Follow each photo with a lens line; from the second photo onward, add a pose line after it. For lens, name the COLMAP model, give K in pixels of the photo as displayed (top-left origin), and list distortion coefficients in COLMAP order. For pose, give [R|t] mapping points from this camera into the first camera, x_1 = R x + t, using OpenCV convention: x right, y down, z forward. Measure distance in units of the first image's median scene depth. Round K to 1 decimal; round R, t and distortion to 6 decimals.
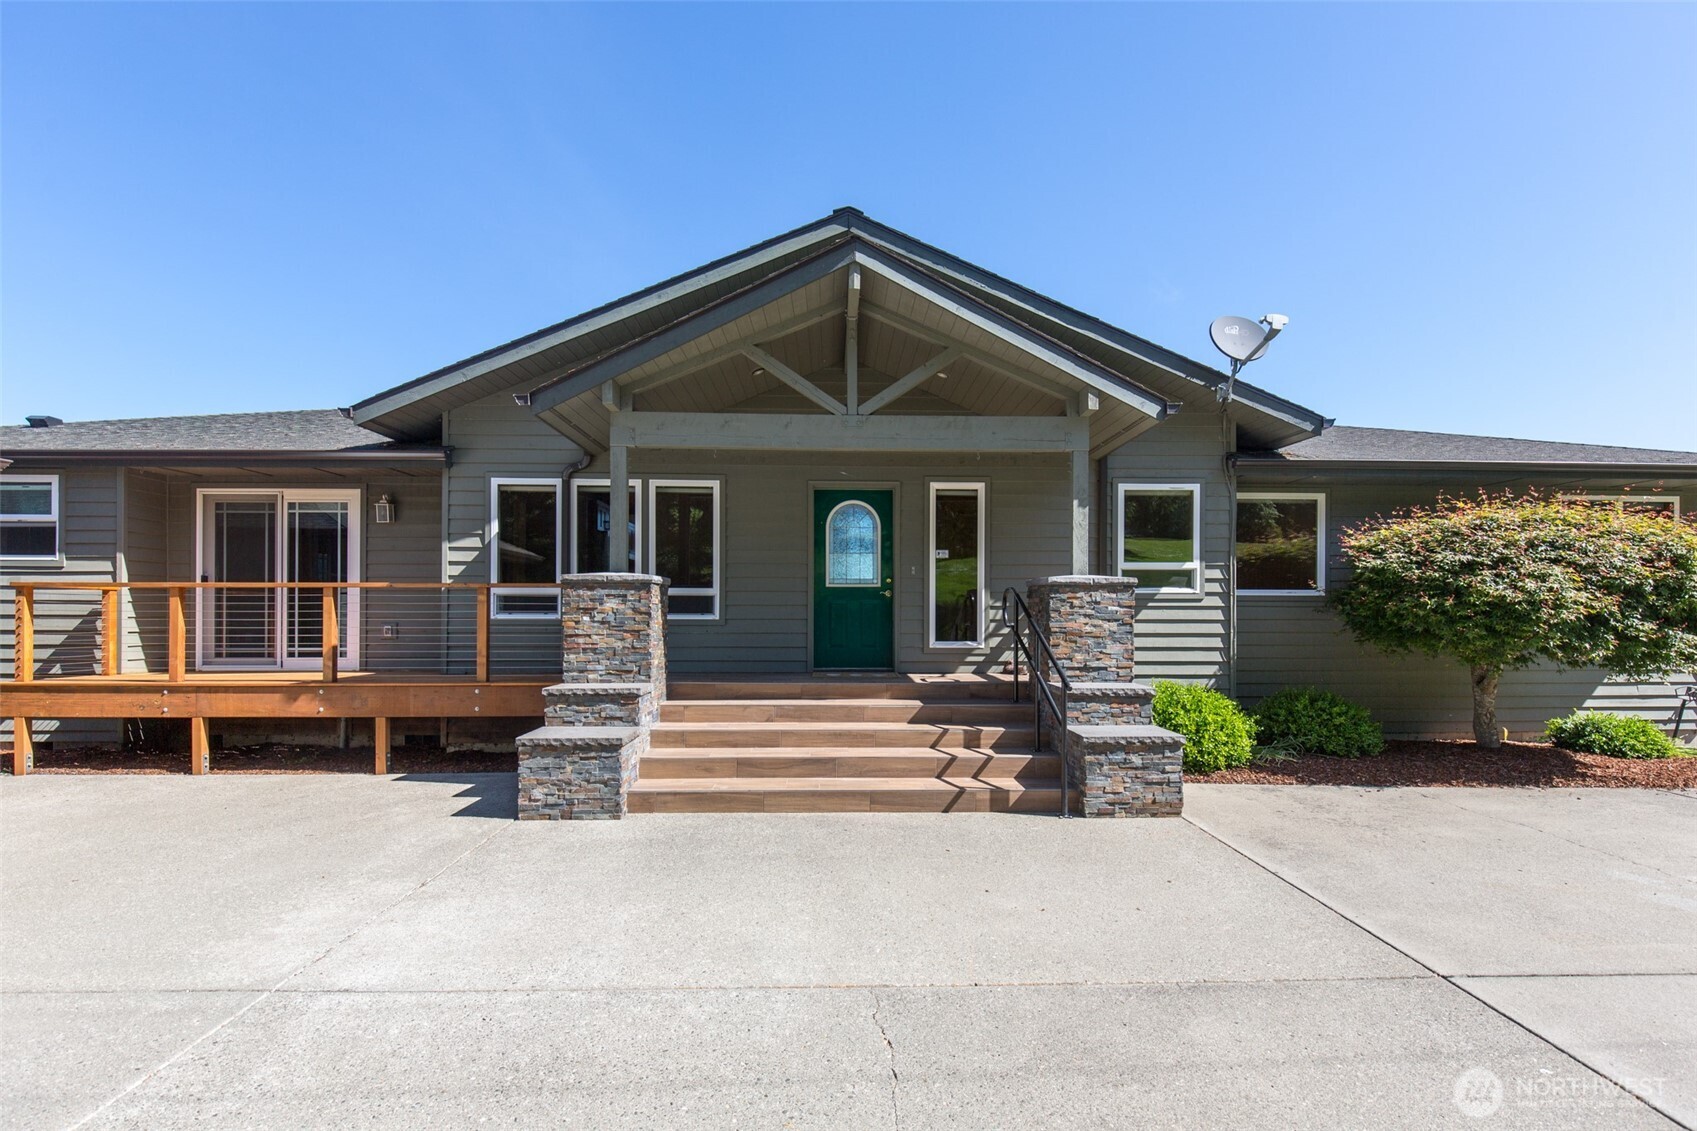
lens RADIAL K [[840.5, 0, 829.5], [0, 840.5, 612.8], [0, 0, 1]] dist [-0.004983, -0.001713]
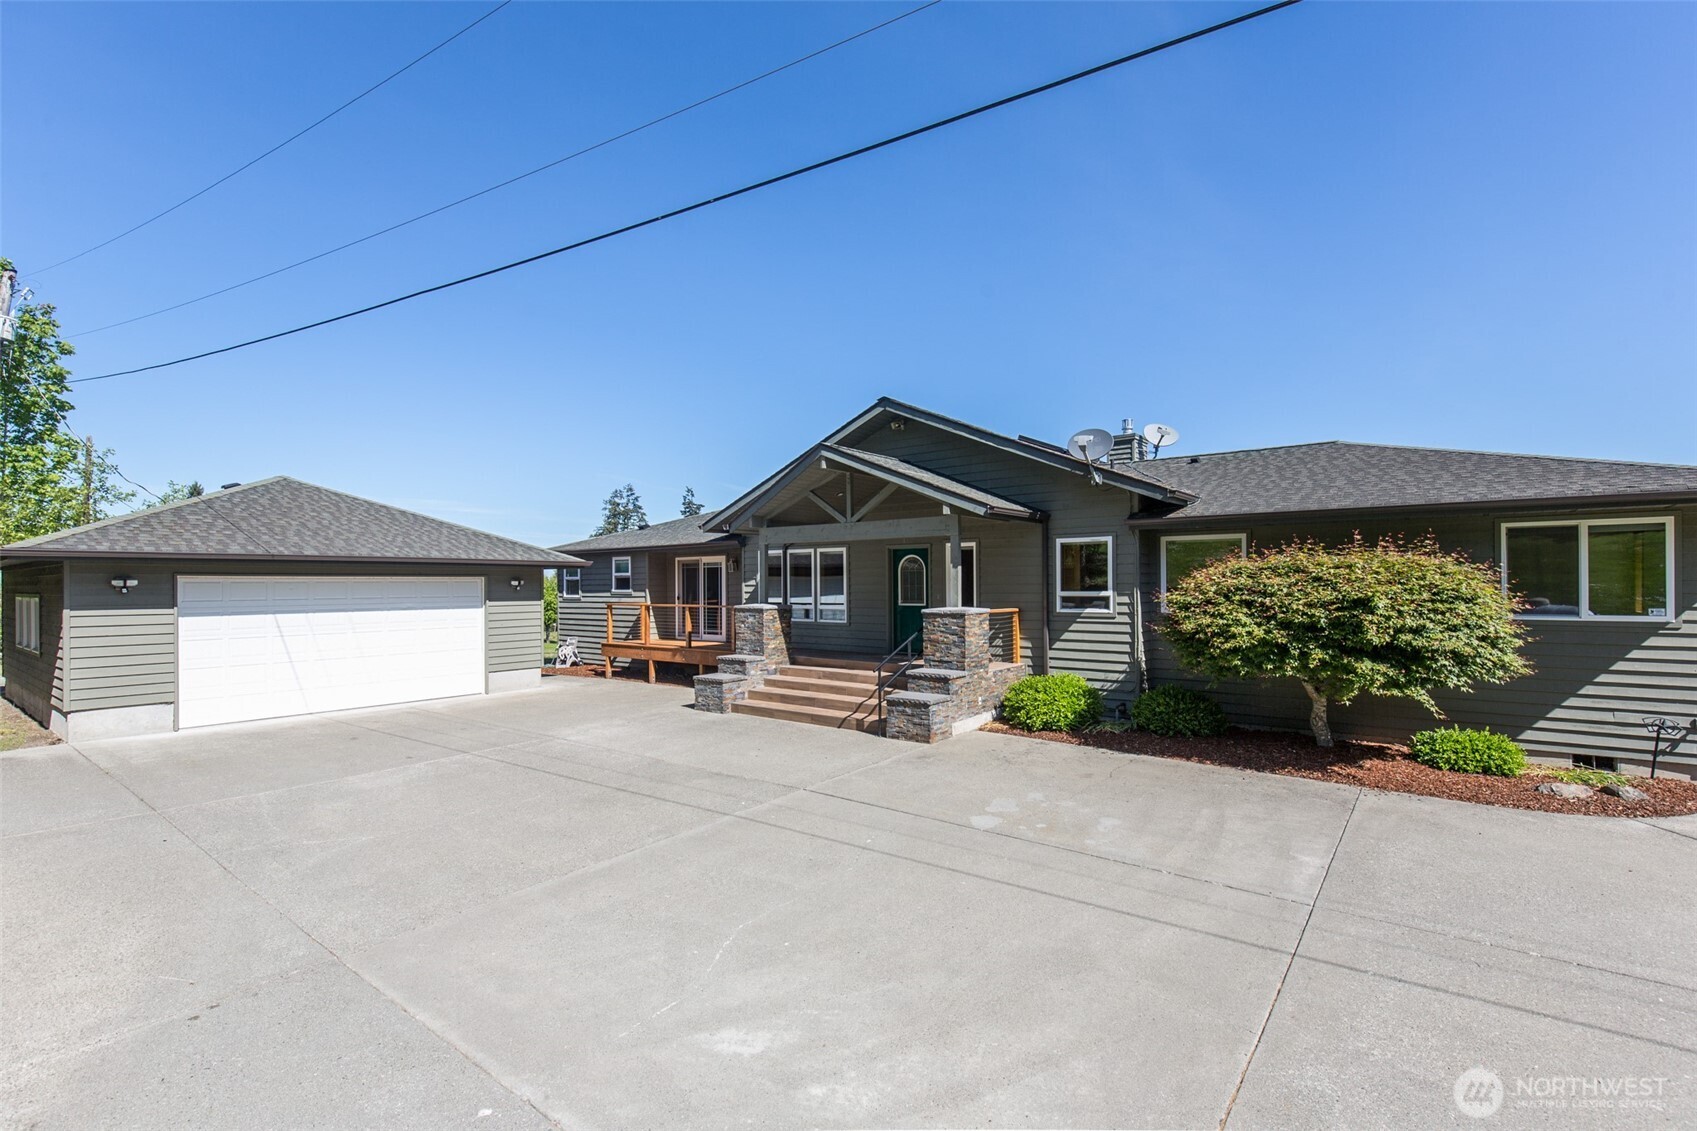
lens RADIAL K [[758.8, 0, 841.2], [0, 758.8, 574.0], [0, 0, 1]] dist [0.008386, -0.007610]
pose [[0.768307, -0.015221, -0.639901, 0.988553], [0.010274, 0.999882, -0.011448, -0.085899], [0.640000, 0.002221, 0.768372, -0.308131]]
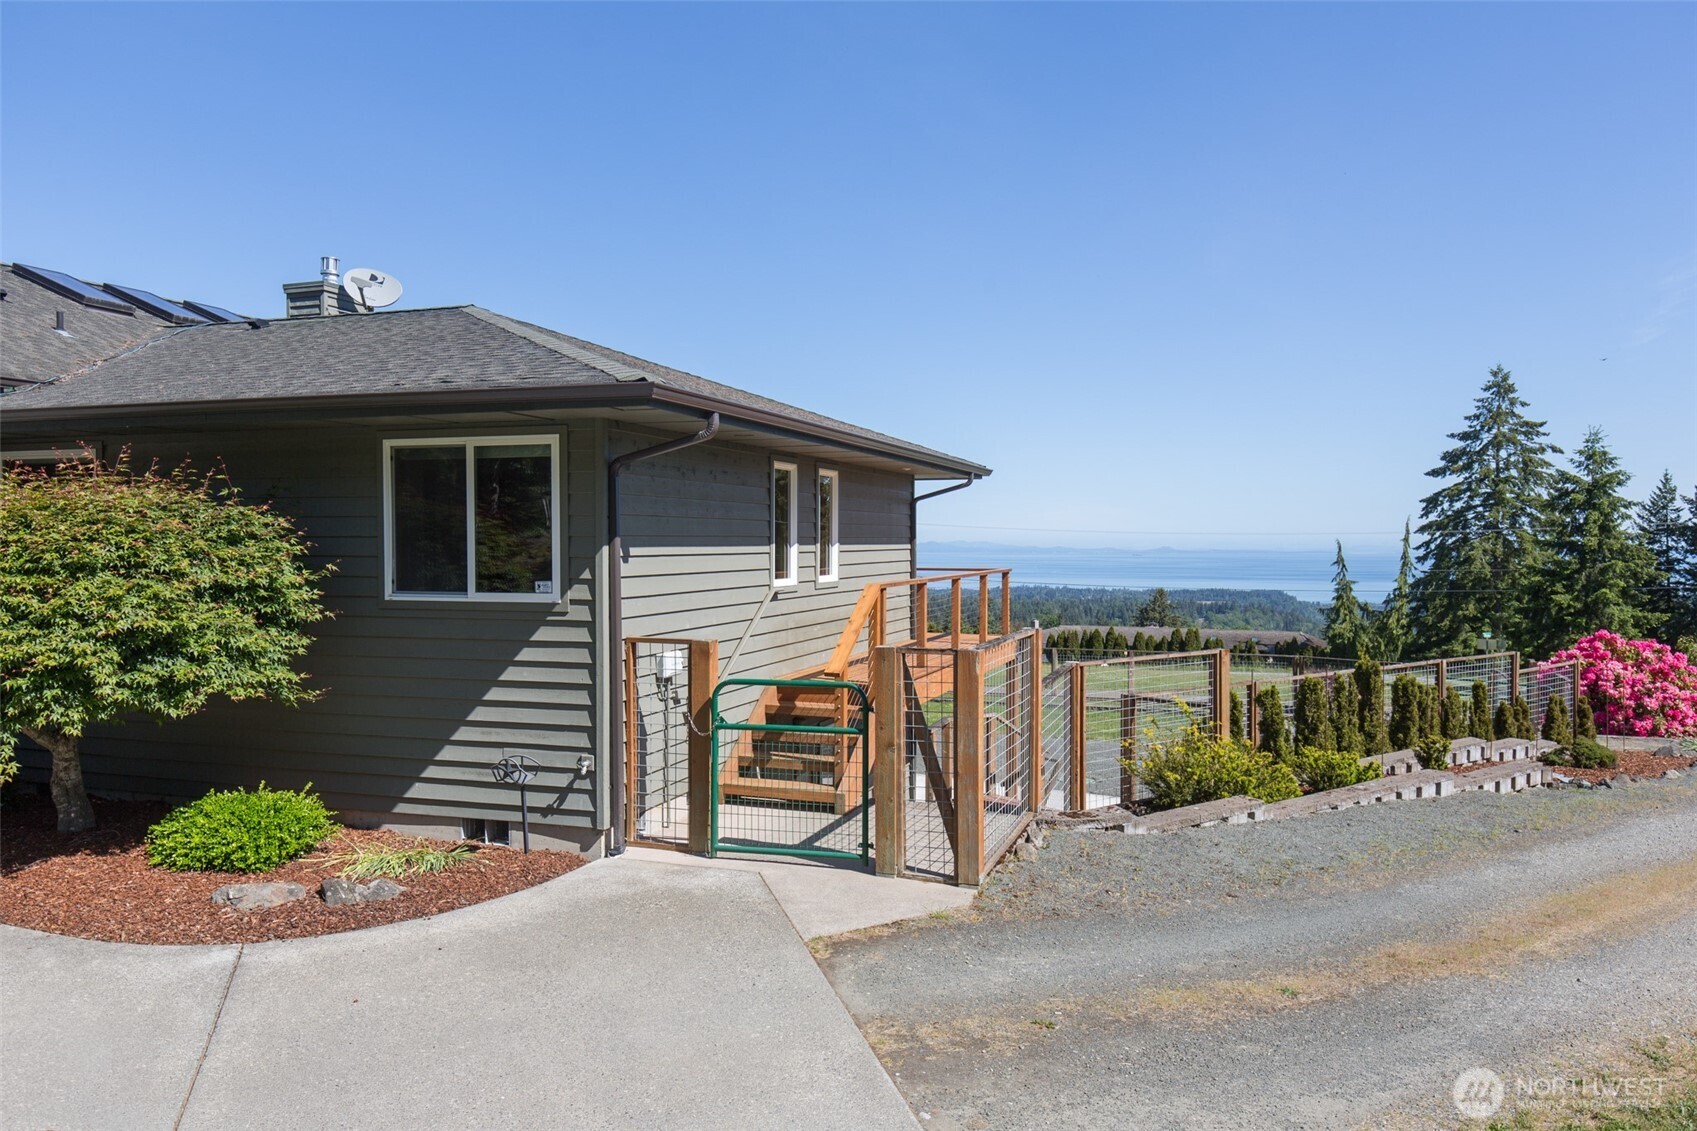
lens RADIAL K [[1181.2, 0, 864.5], [0, 1181.2, 560.3], [0, 0, 1]] dist [0.023025, -0.015435]
pose [[0.941328, 0.002553, -0.337484, 1.766483], [0.004992, 0.999757, 0.021486, -0.077775], [0.337457, -0.021910, 0.941086, 0.329137]]
